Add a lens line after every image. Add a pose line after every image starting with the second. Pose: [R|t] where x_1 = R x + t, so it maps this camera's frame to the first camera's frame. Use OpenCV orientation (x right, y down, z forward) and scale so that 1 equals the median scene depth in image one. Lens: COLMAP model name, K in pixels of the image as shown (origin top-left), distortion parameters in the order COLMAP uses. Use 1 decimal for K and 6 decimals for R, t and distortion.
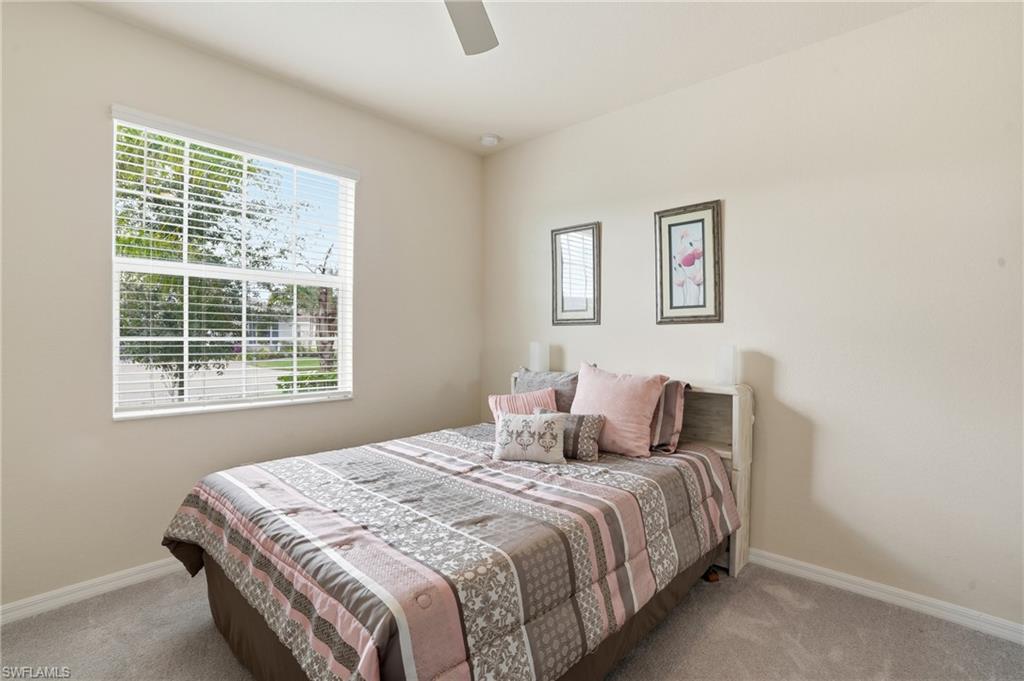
lens RADIAL K [[469.1, 0, 508.6], [0, 469.1, 345.3], [0, 0, 1]] dist [-0.041120, 0.006498]
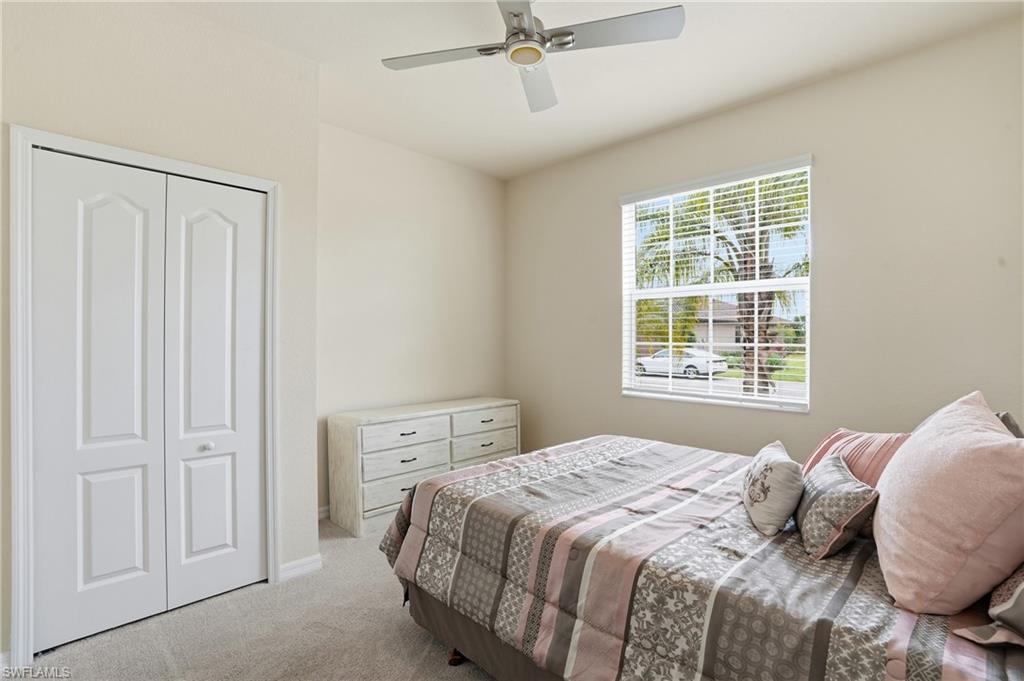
lens RADIAL K [[469.1, 0, 517.1], [0, 469.1, 338.8], [0, 0, 1]] dist [-0.041120, 0.006498]
pose [[-0.015743, -0.009248, -0.999833, 0.991445], [-0.023350, 0.999688, -0.008879, -0.009597], [0.999603, 0.023207, -0.015954, 0.831254]]
